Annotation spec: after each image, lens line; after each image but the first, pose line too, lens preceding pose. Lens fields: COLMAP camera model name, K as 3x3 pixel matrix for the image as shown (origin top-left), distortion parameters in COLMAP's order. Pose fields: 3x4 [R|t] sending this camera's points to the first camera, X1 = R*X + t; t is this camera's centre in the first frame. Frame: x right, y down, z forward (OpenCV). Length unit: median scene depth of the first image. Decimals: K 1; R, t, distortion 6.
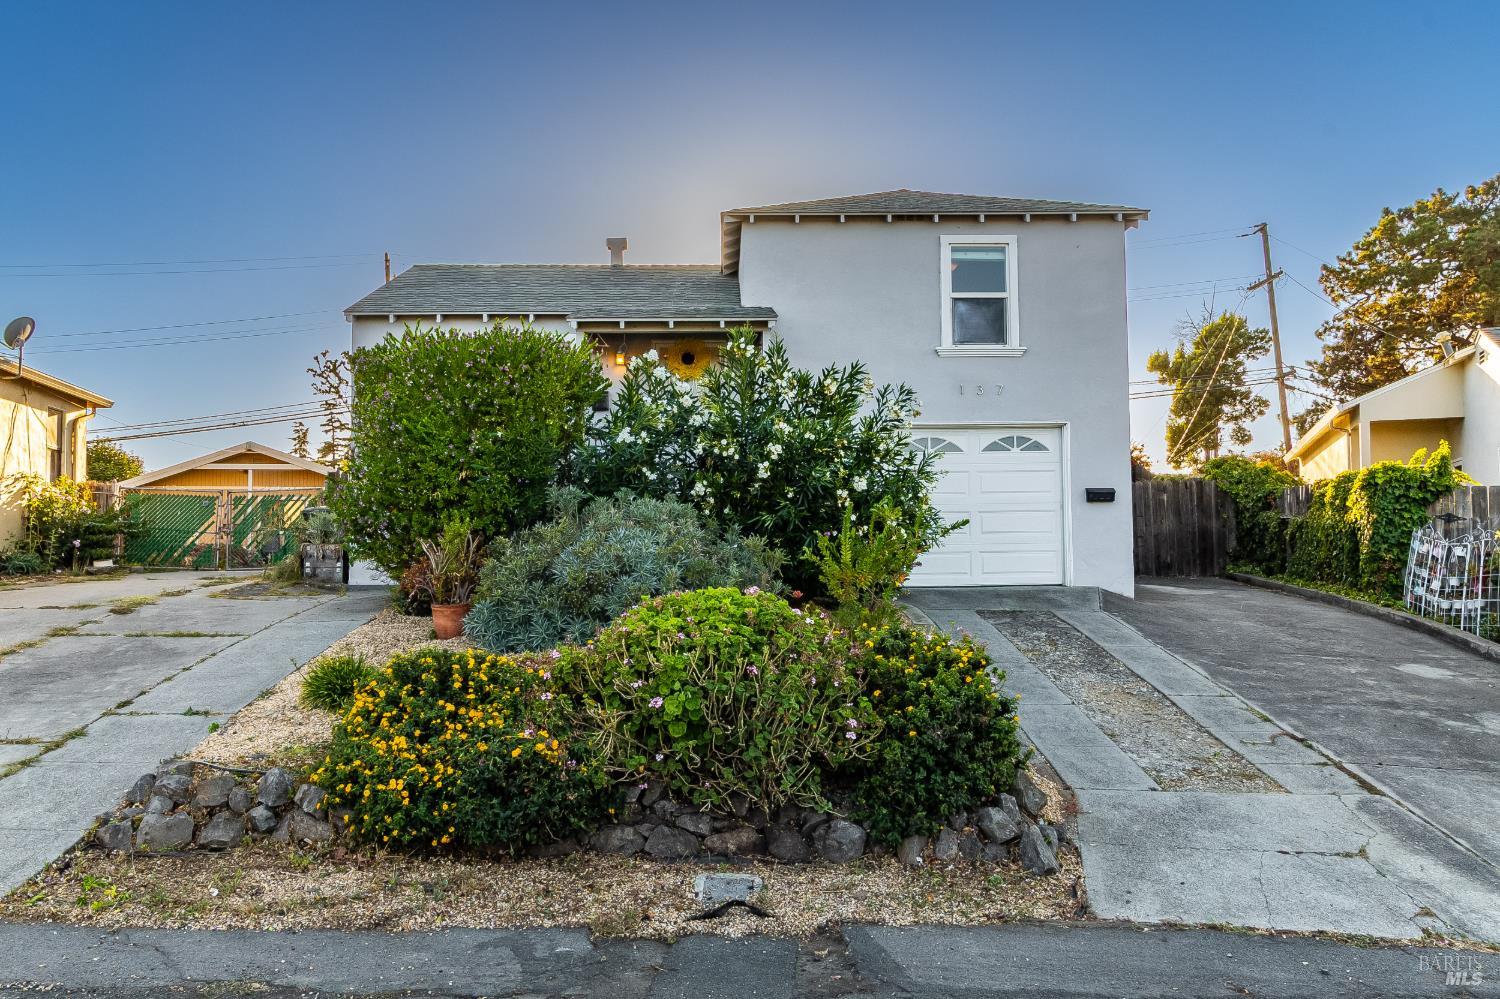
lens RADIAL K [[1206.5, 0, 754.6], [0, 1206.5, 504.1], [0, 0, 1]] dist [0.000971, 0.007884]
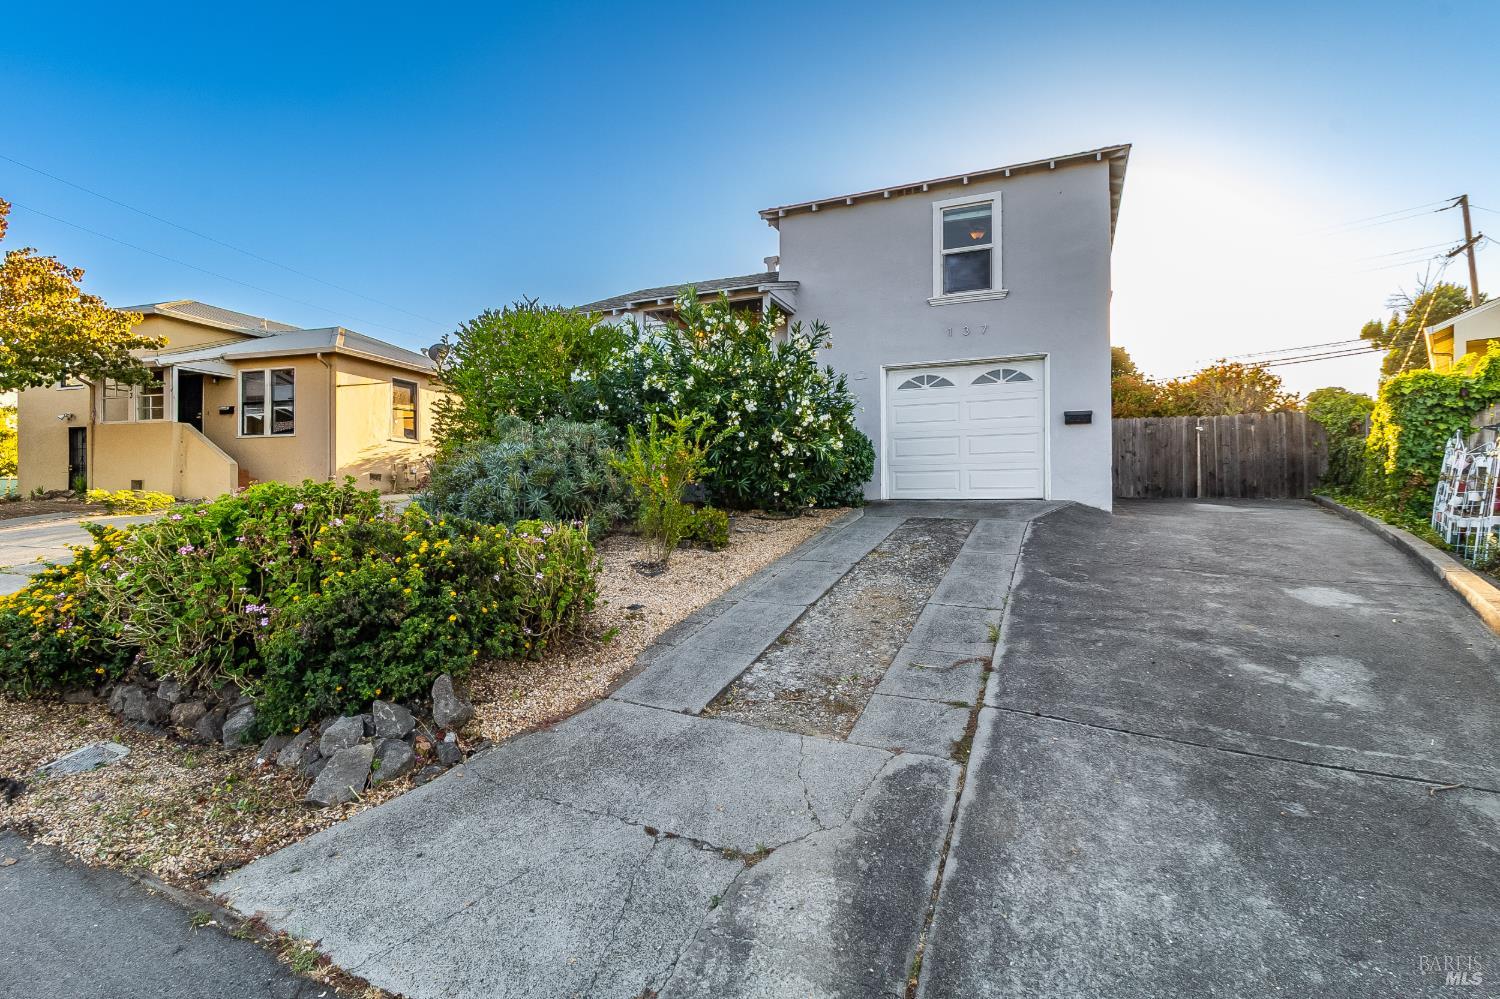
lens RADIAL K [[707.8, 0, 752.9], [0, 707.8, 495.4], [0, 0, 1]] dist [-0.003624, -0.001564]
pose [[0.902091, 0.007579, -0.431480, 0.394623], [0.013388, 0.998873, 0.045536, 0.039865], [0.431339, -0.046854, 0.900973, 0.381686]]
